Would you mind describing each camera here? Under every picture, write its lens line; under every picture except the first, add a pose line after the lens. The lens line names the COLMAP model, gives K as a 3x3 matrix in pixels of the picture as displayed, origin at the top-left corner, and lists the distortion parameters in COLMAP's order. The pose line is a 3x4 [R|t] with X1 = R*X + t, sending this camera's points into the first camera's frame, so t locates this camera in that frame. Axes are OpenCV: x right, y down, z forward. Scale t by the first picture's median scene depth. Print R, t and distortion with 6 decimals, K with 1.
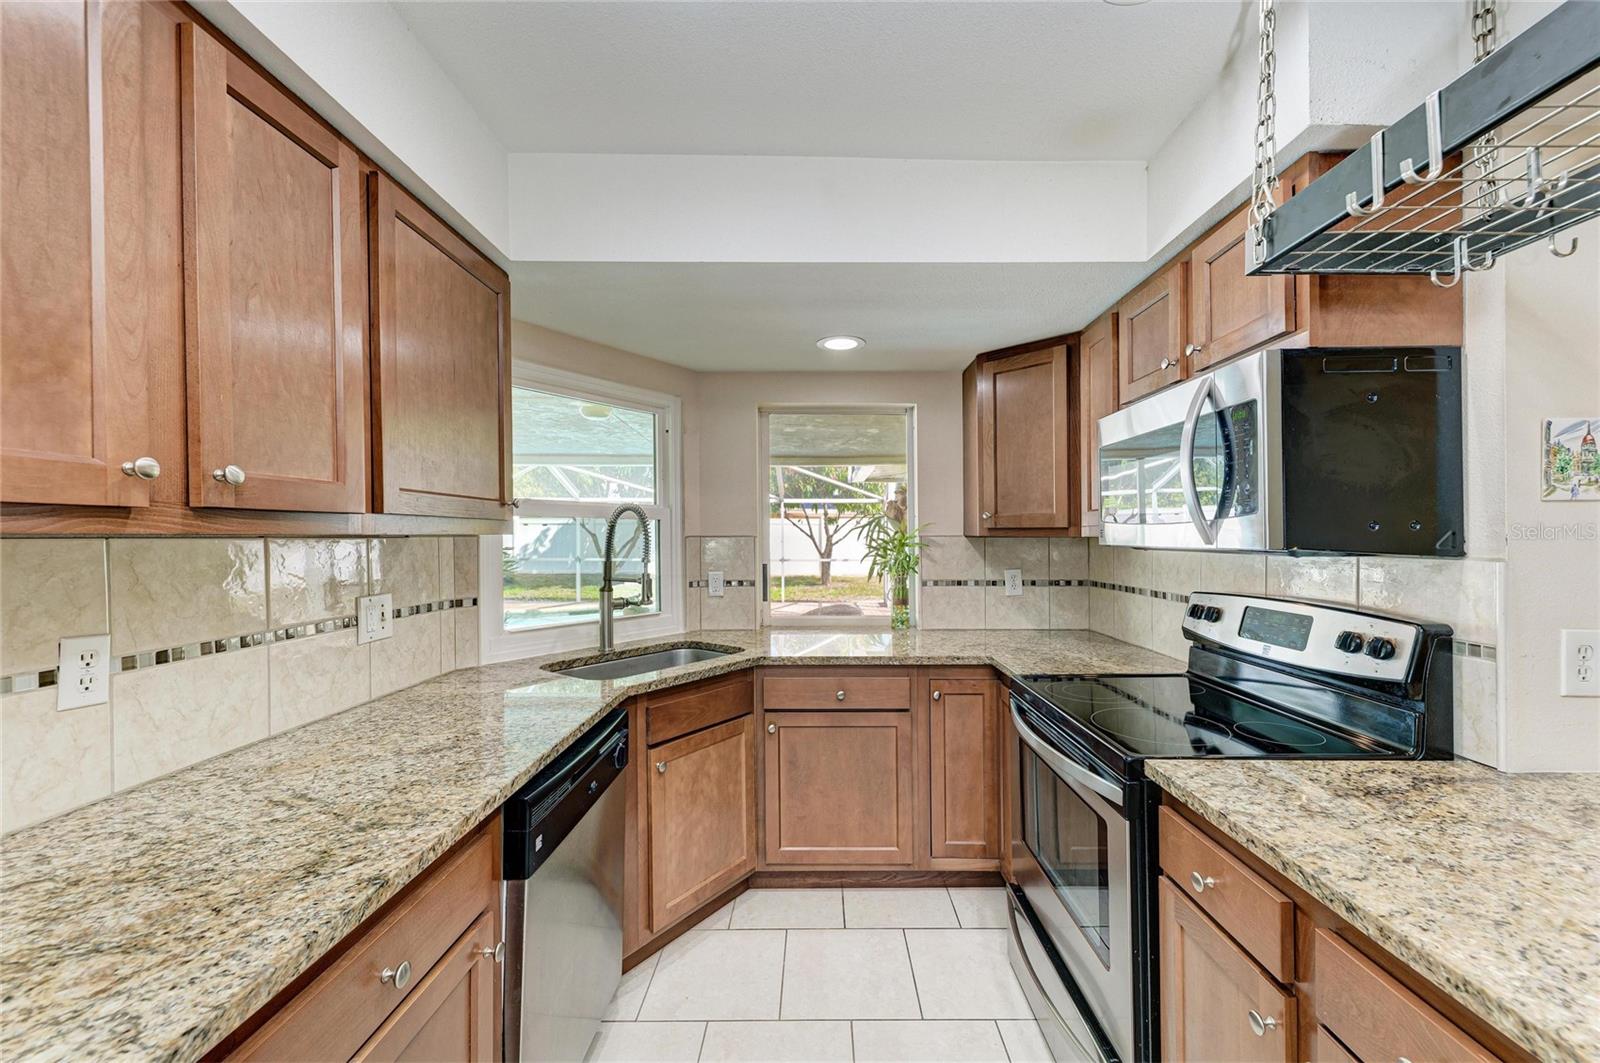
lens RADIAL K [[610.9, 0, 838.2], [0, 610.9, 533.3], [0, 0, 1]] dist [0.014809, -0.001937]
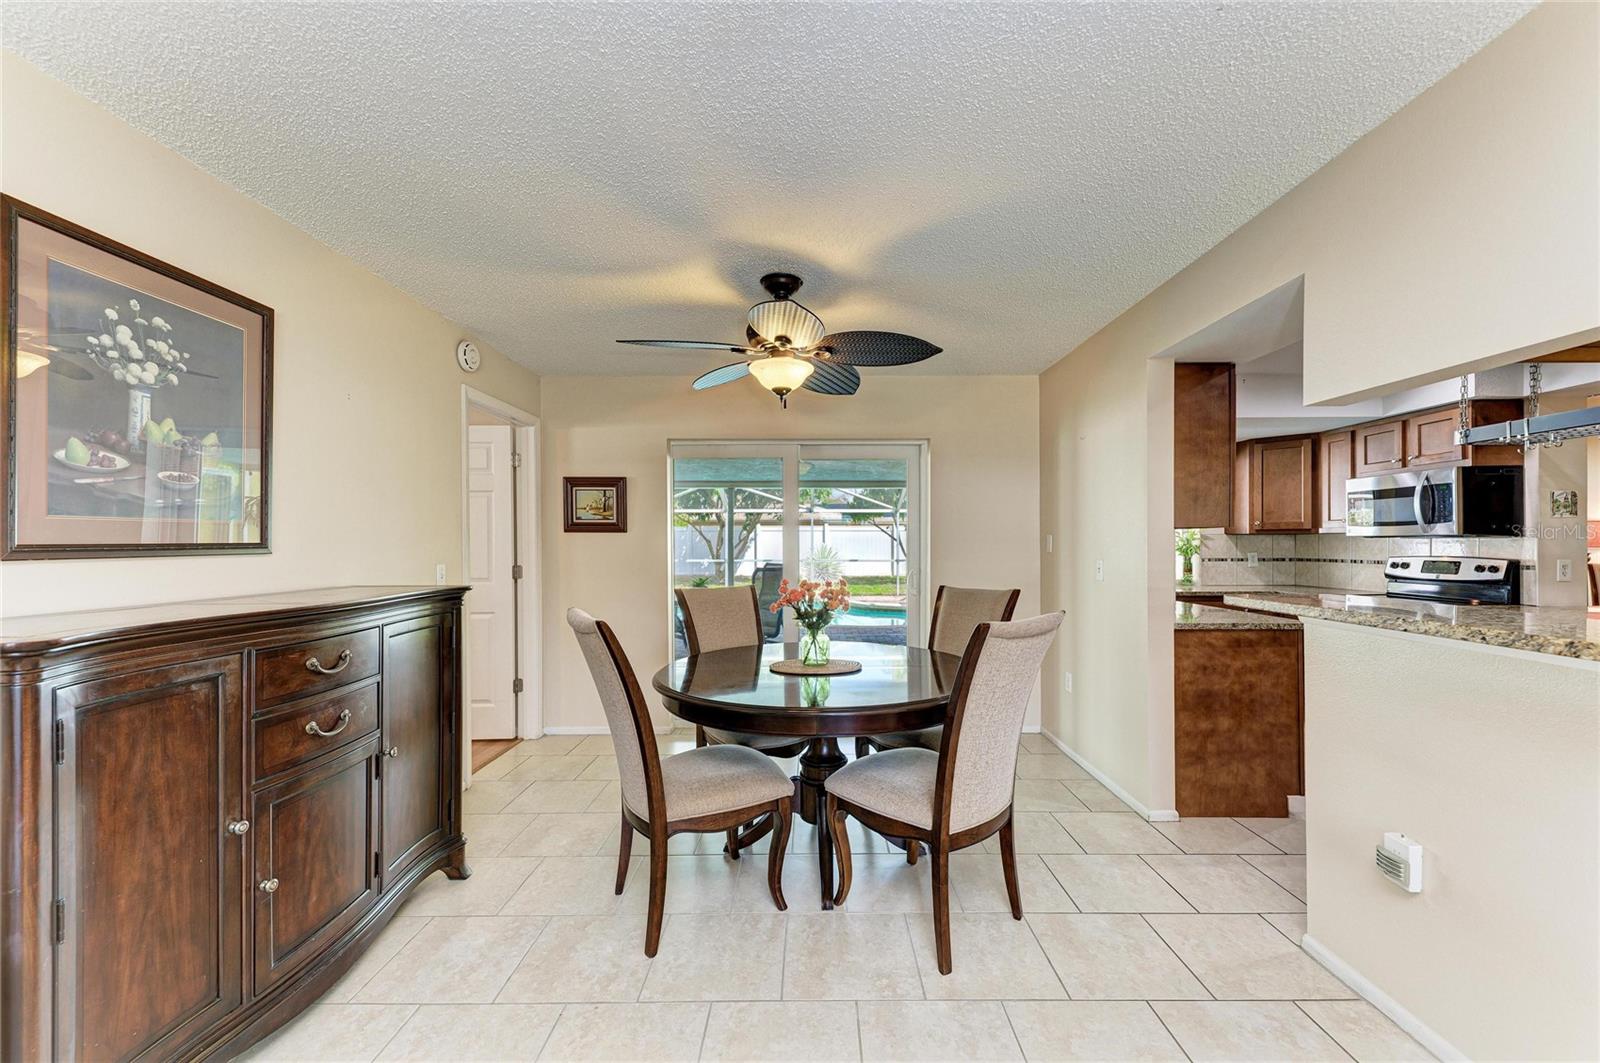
lens RADIAL K [[610.9, 0, 811.1], [0, 610.9, 542.6], [0, 0, 1]] dist [0.014809, -0.001937]
pose [[0.999744, -0.003375, -0.022394, -1.507094], [0.003428, 0.999991, 0.002338, 0.031609], [0.022386, -0.002414, 0.999746, -1.320855]]
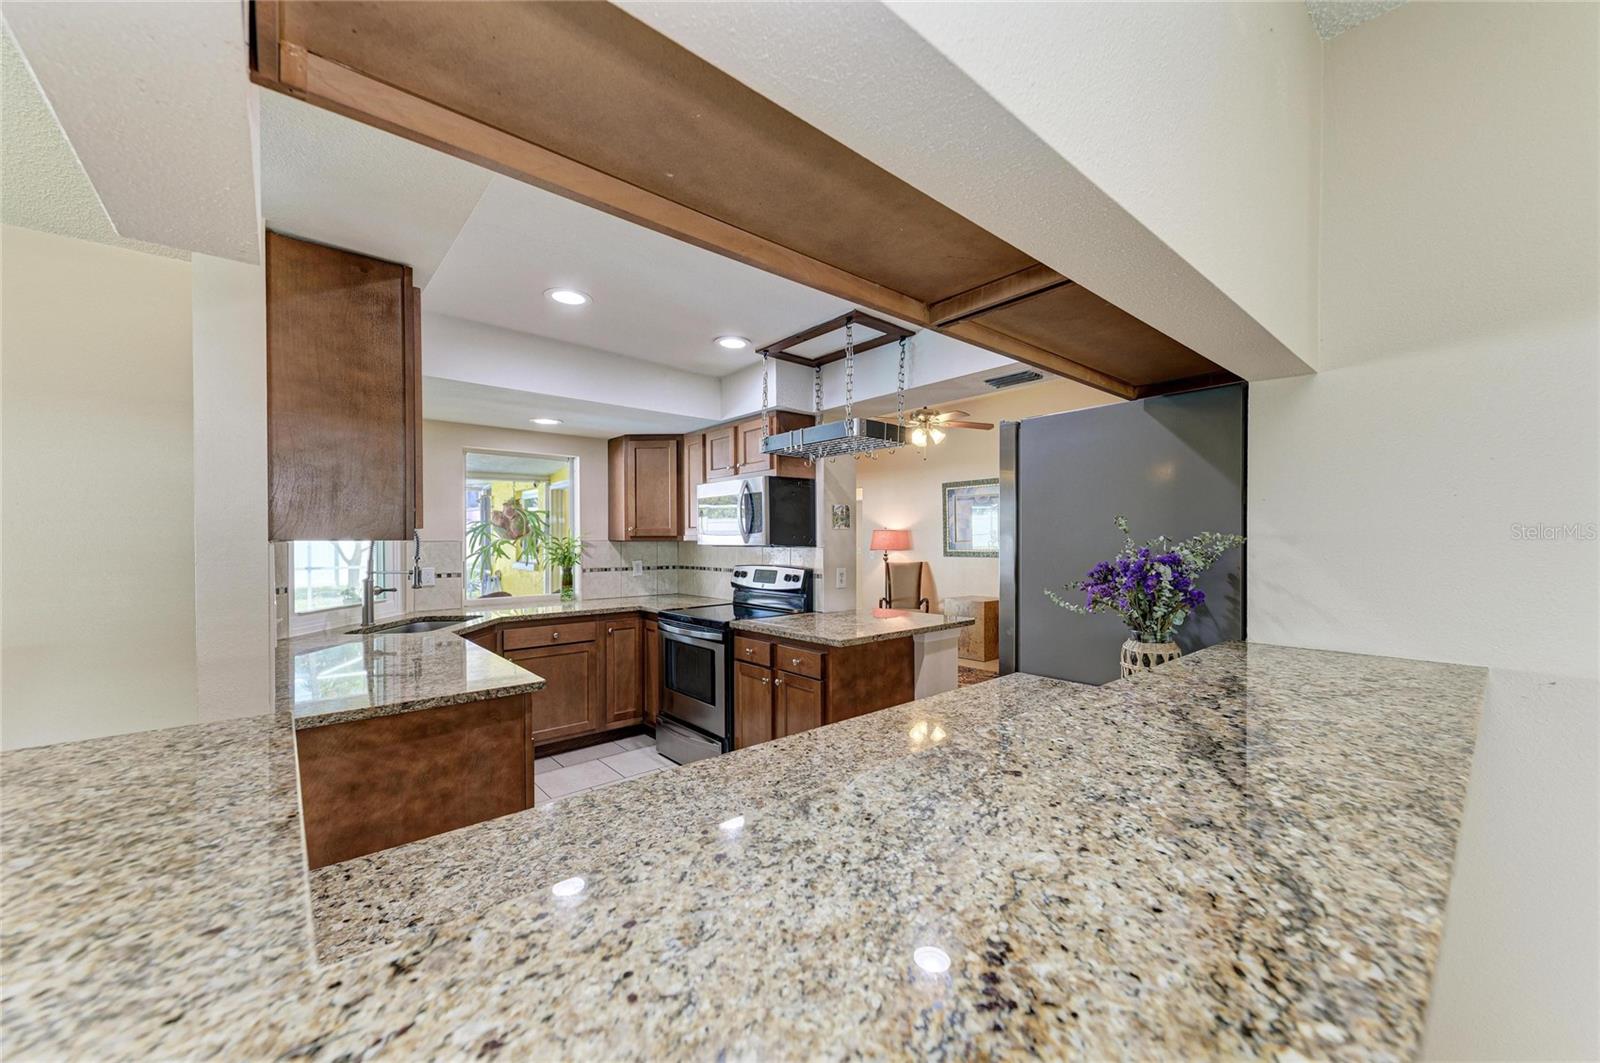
lens RADIAL K [[610.9, 0, 795.9], [0, 610.9, 534.0], [0, 0, 1]] dist [0.014809, -0.001937]
pose [[0.776810, 0.005197, 0.629713, -0.645383], [-0.000687, 0.999972, -0.007405, -0.001529], [-0.629734, 0.005320, 0.776792, -0.855209]]
